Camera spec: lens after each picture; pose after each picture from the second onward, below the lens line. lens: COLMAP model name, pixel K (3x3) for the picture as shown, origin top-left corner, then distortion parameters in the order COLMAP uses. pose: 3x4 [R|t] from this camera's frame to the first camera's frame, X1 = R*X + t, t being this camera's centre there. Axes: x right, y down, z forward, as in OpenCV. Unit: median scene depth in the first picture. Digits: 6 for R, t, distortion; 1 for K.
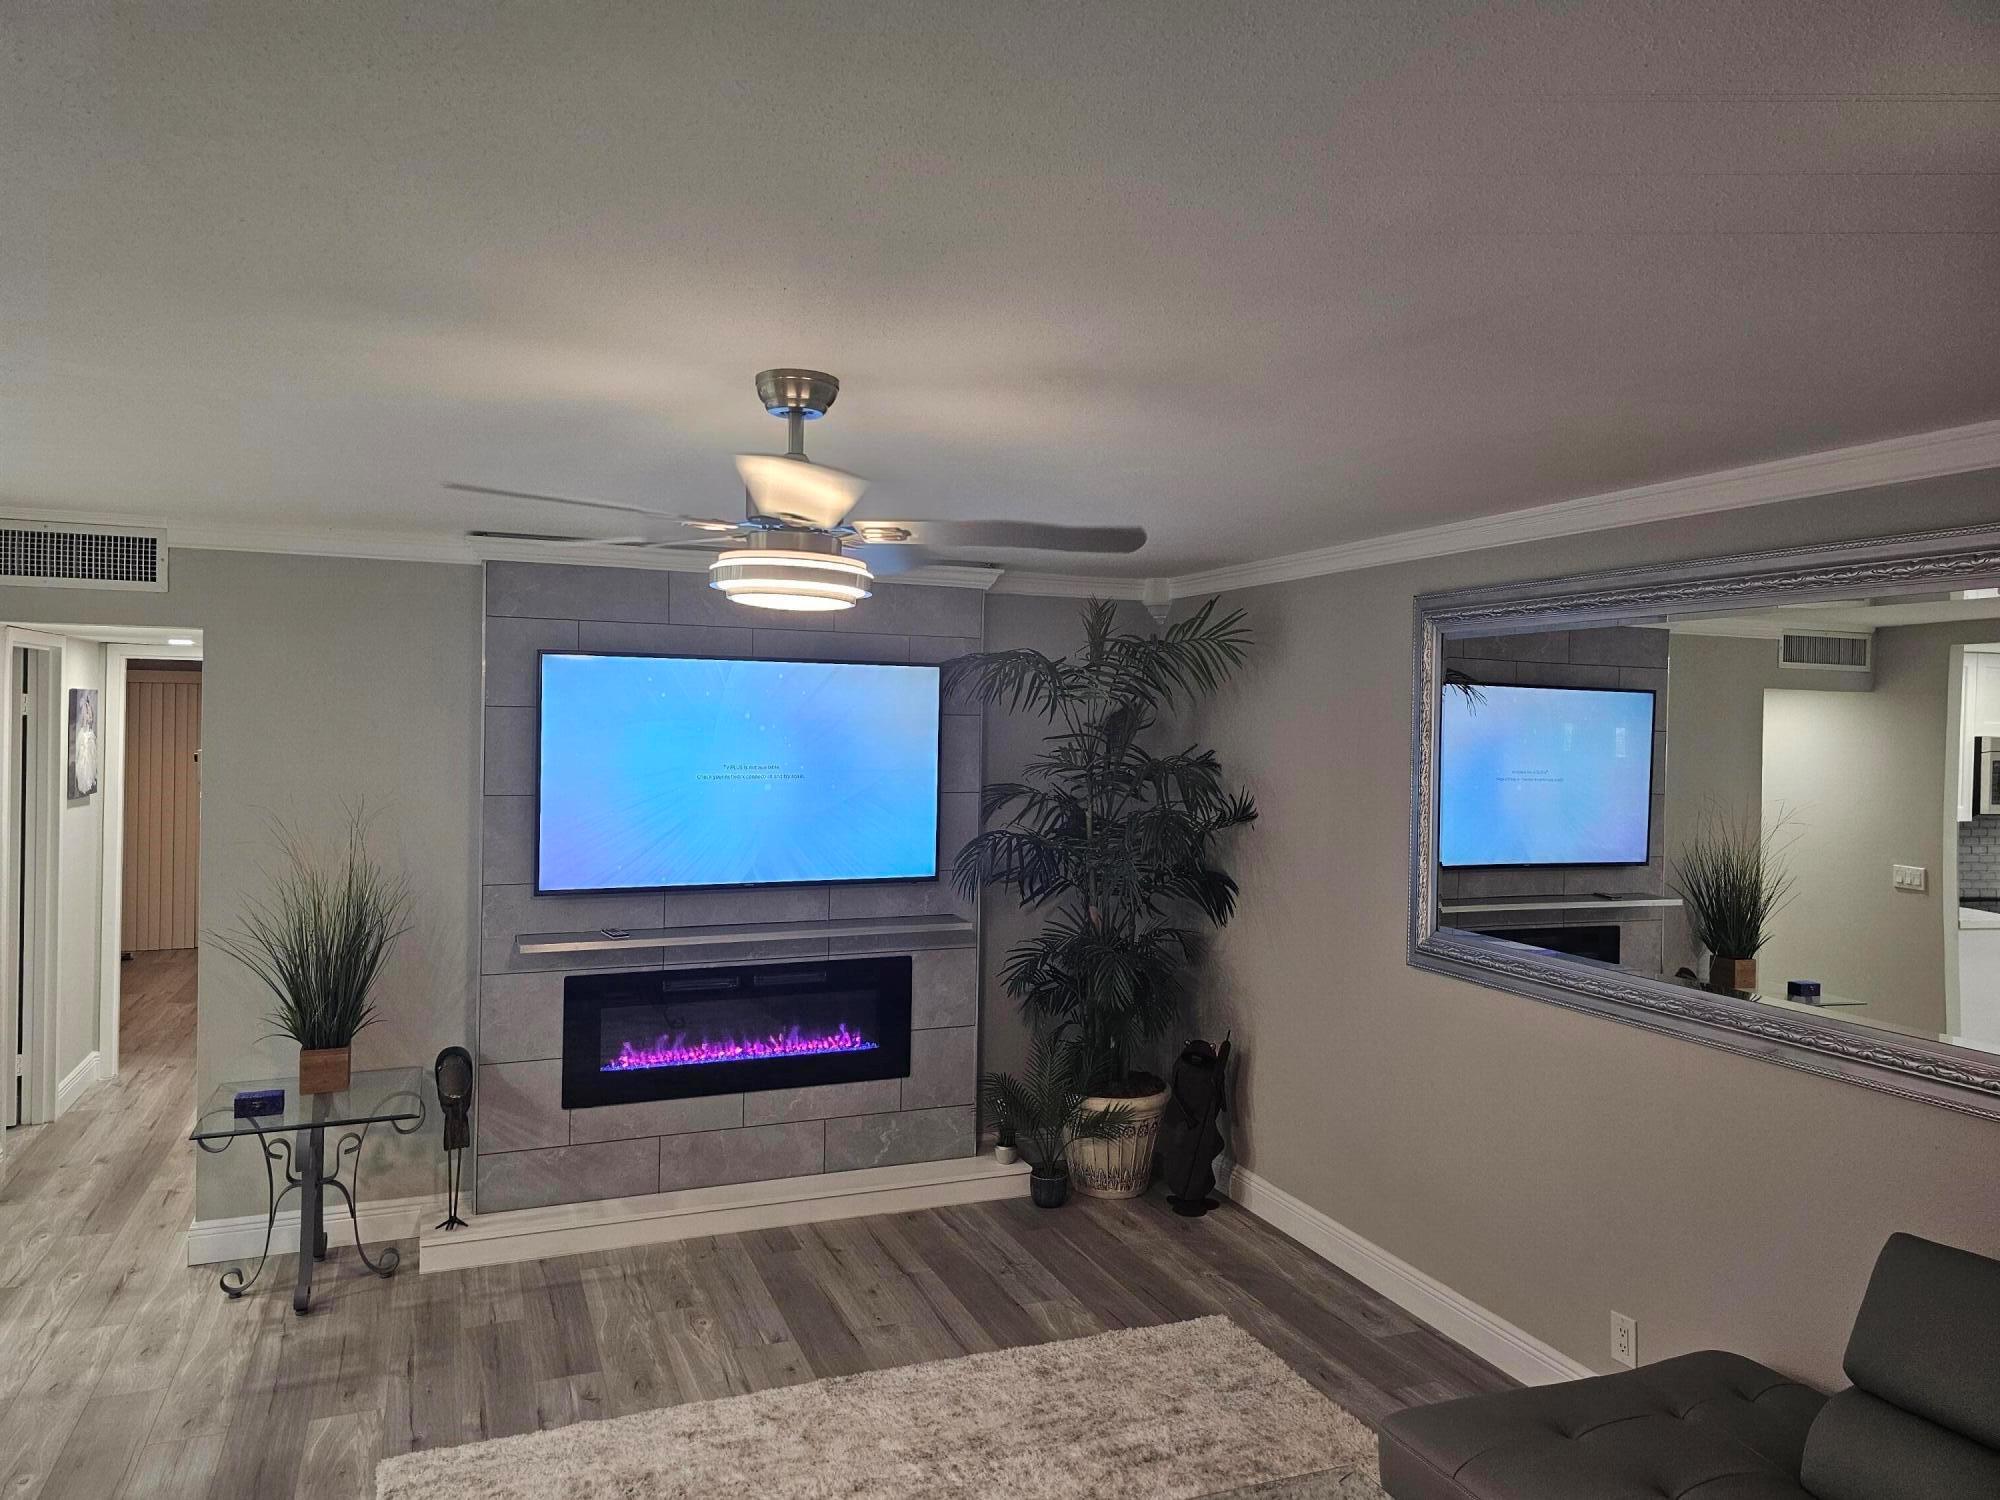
lens RADIAL K [[1360.1, 0, 971.7], [0, 1360.1, 742.5], [0, 0, 1]] dist [0.107714, -0.127368]
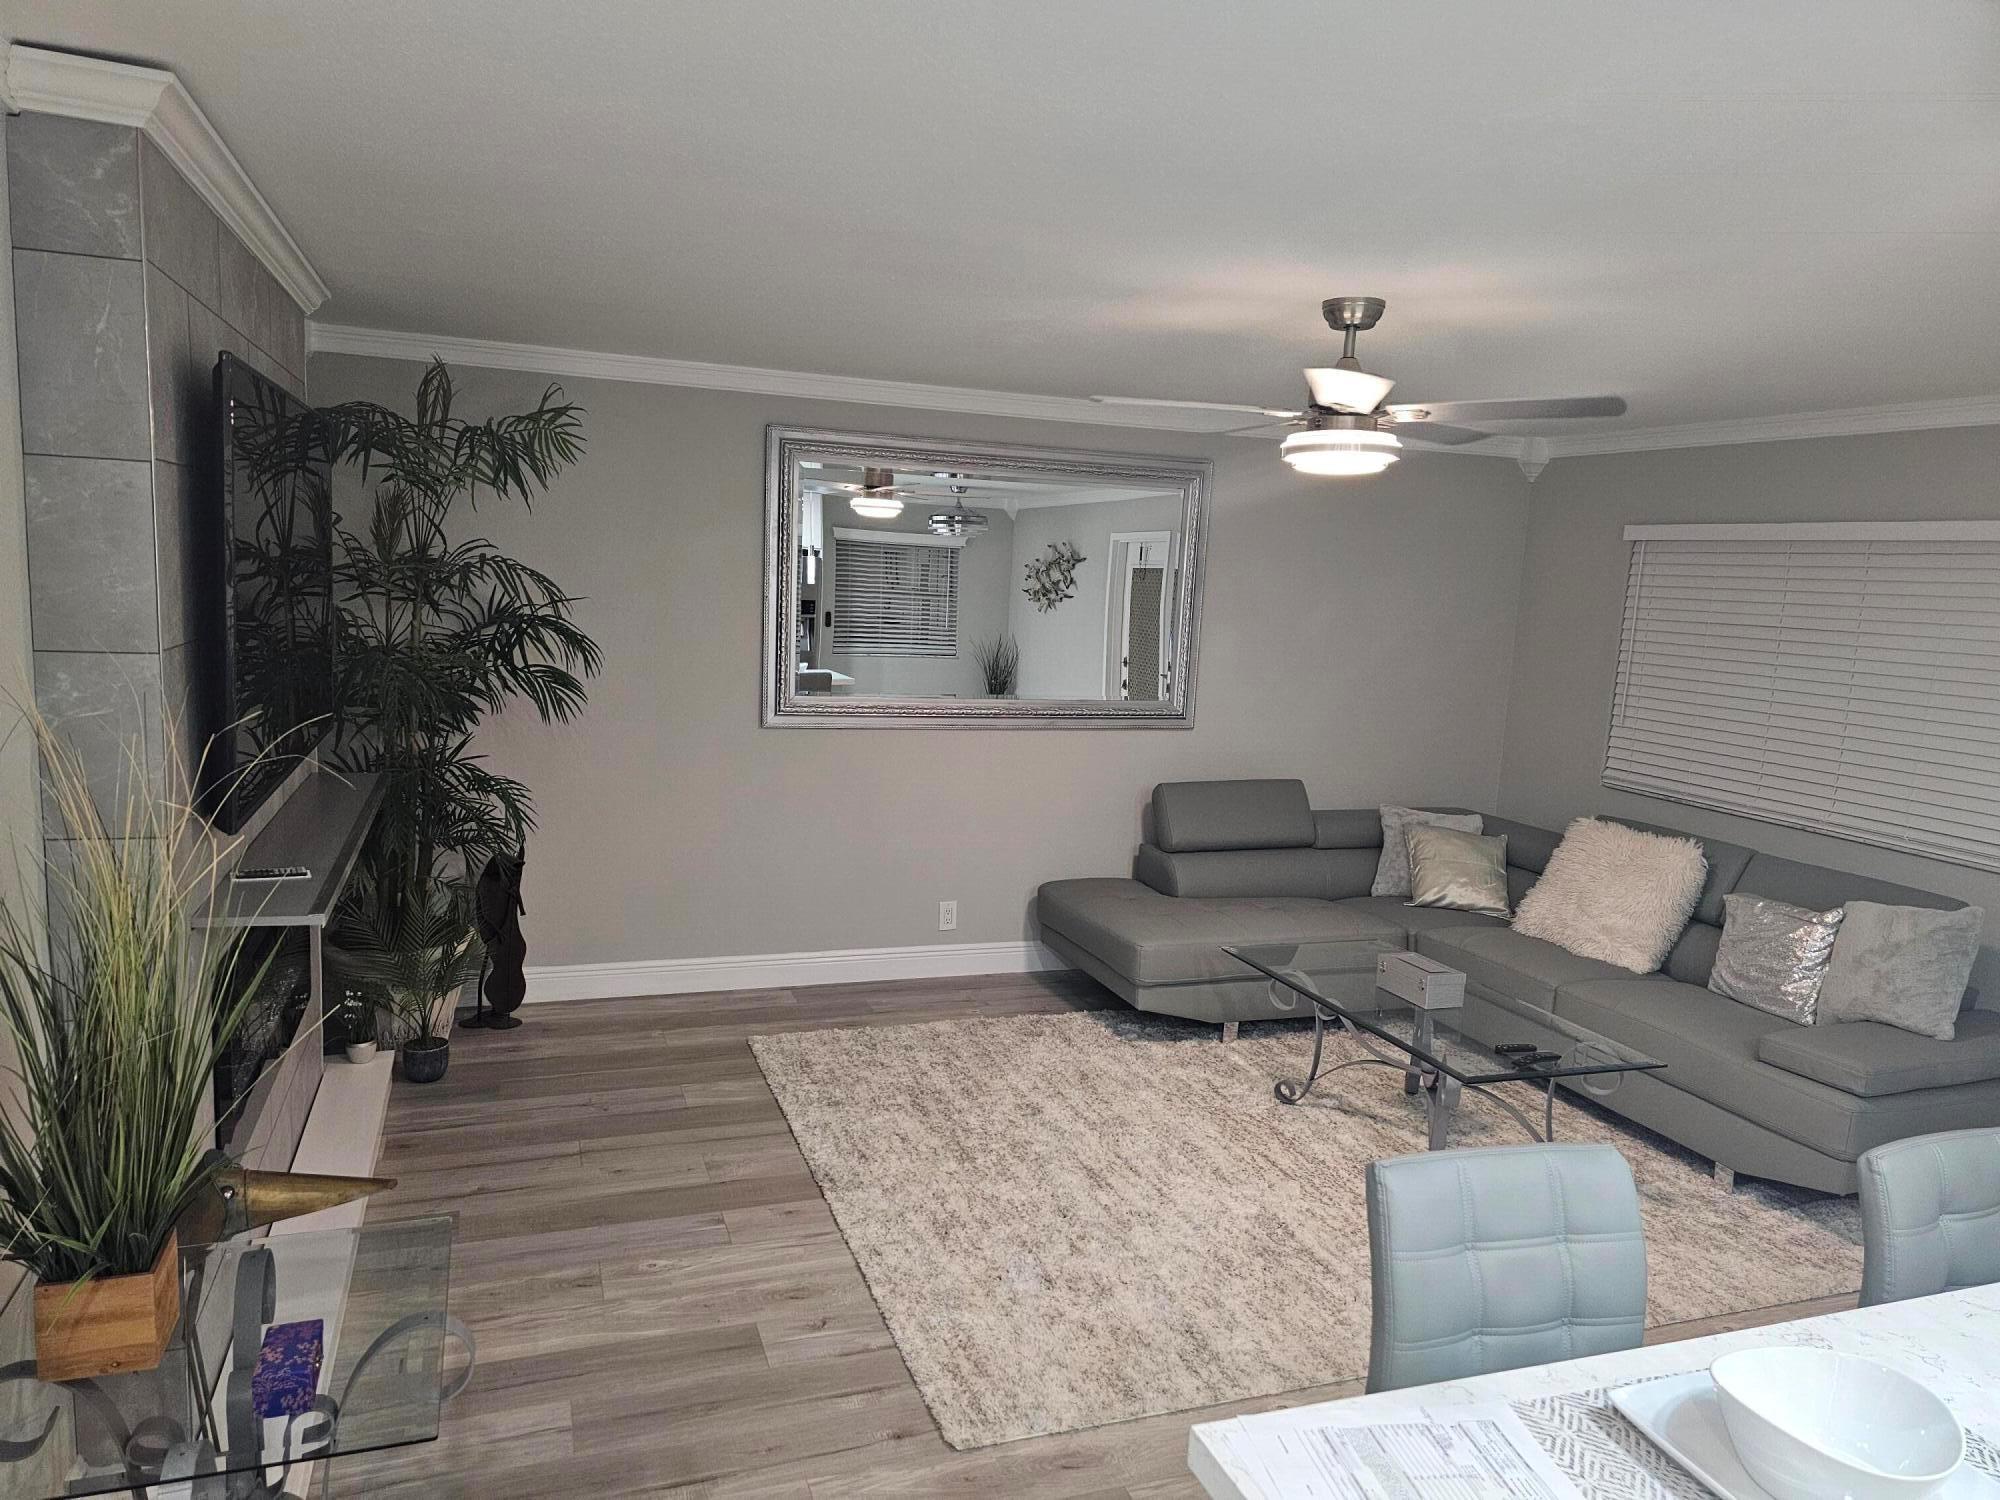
lens RADIAL K [[1360.1, 0, 971.7], [0, 1360.1, 742.5], [0, 0, 1]] dist [0.107714, -0.127368]
pose [[0.029561, -0.140428, 0.989649, -0.859593], [-0.025058, 0.989667, 0.141179, -0.004269], [-0.999249, -0.028972, 0.025737, 0.723511]]
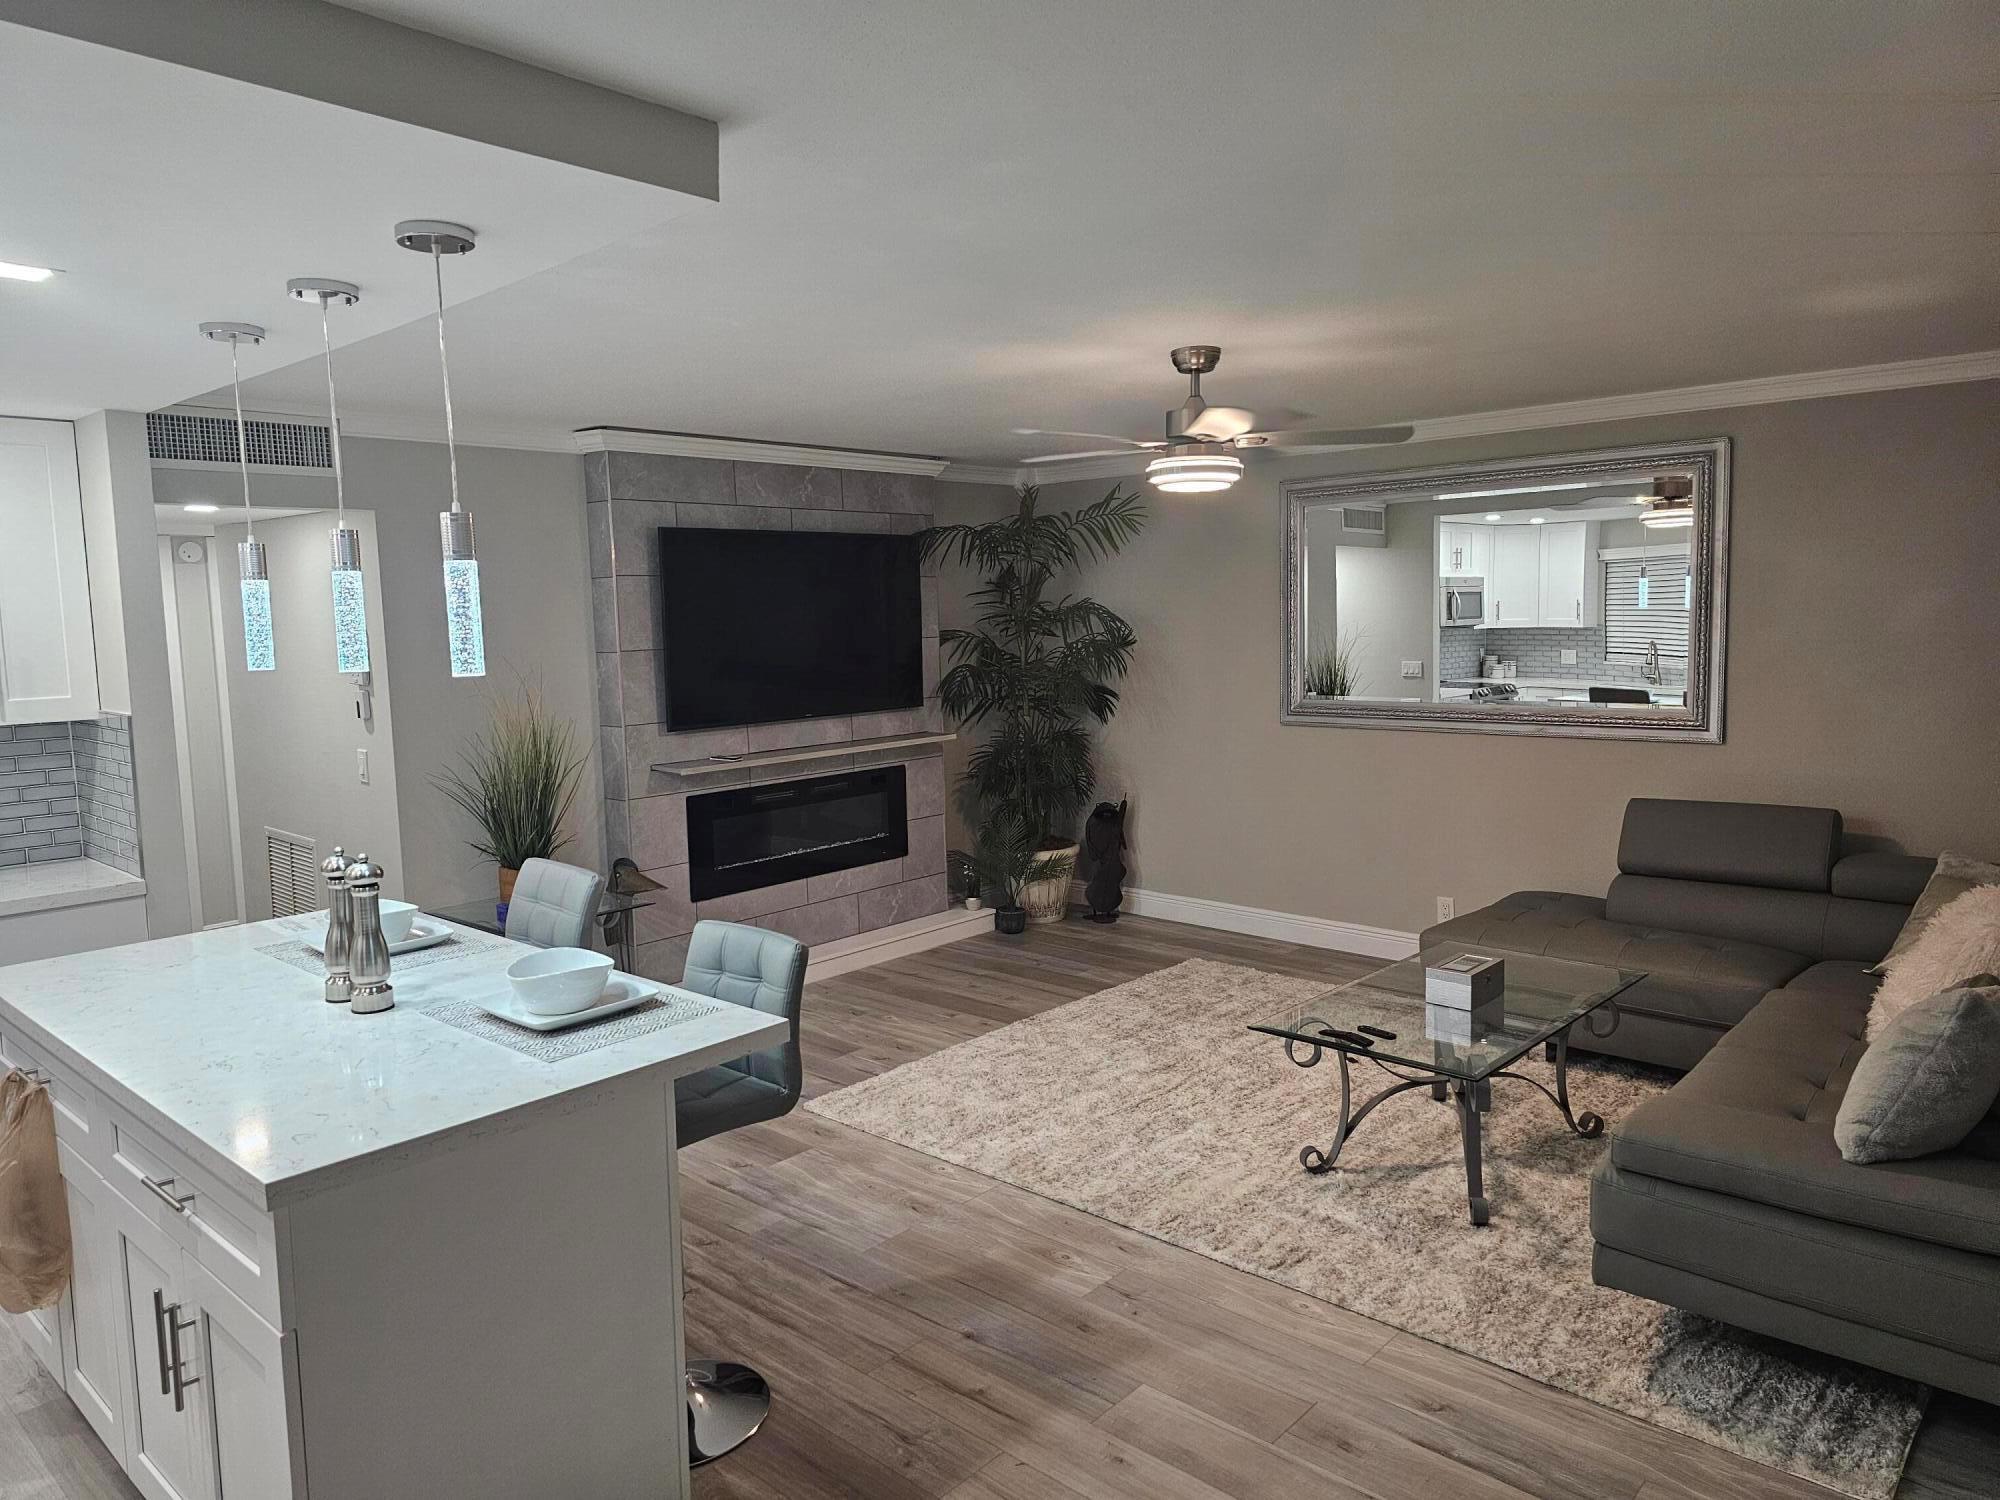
lens RADIAL K [[1361.3, 0, 1000.0], [0, 1361.3, 750.0], [0, 0, 1]] dist [0.123681, -0.129648]
pose [[0.894712, -0.085568, 0.438370, -0.606886], [0.046878, 0.994046, 0.098358, 0.022421], [-0.444176, -0.067452, 0.893397, -0.227585]]
